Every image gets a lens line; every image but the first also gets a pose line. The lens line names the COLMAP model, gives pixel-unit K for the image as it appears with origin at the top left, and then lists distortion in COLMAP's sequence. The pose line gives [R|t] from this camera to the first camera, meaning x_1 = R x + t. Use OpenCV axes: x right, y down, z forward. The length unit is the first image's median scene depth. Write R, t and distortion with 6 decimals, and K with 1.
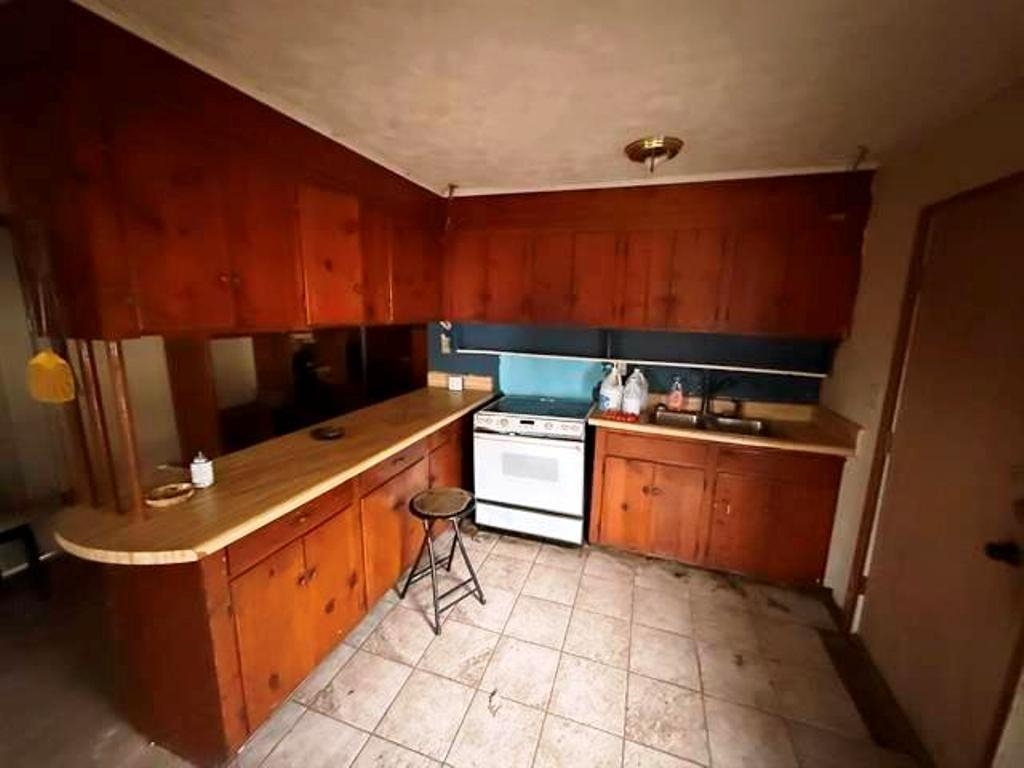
lens RADIAL K [[408.9, 0, 511.8], [0, 408.9, 382.7], [0, 0, 1]] dist [-0.009185, 0.000865]
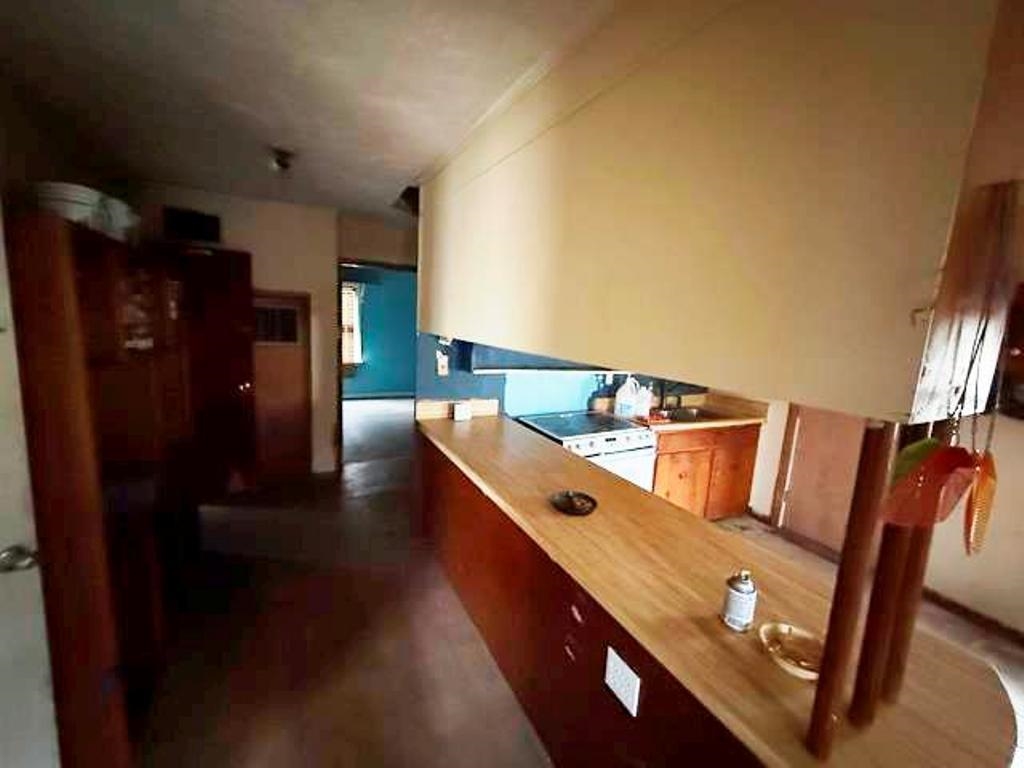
lens RADIAL K [[408.9, 0, 513.9], [0, 408.9, 382.9], [0, 0, 1]] dist [-0.009185, 0.000865]
pose [[0.690831, -0.083835, 0.718139, -0.788280], [0.085337, 0.995767, 0.034153, -0.090747], [-0.717962, 0.037690, 0.695061, 0.442359]]
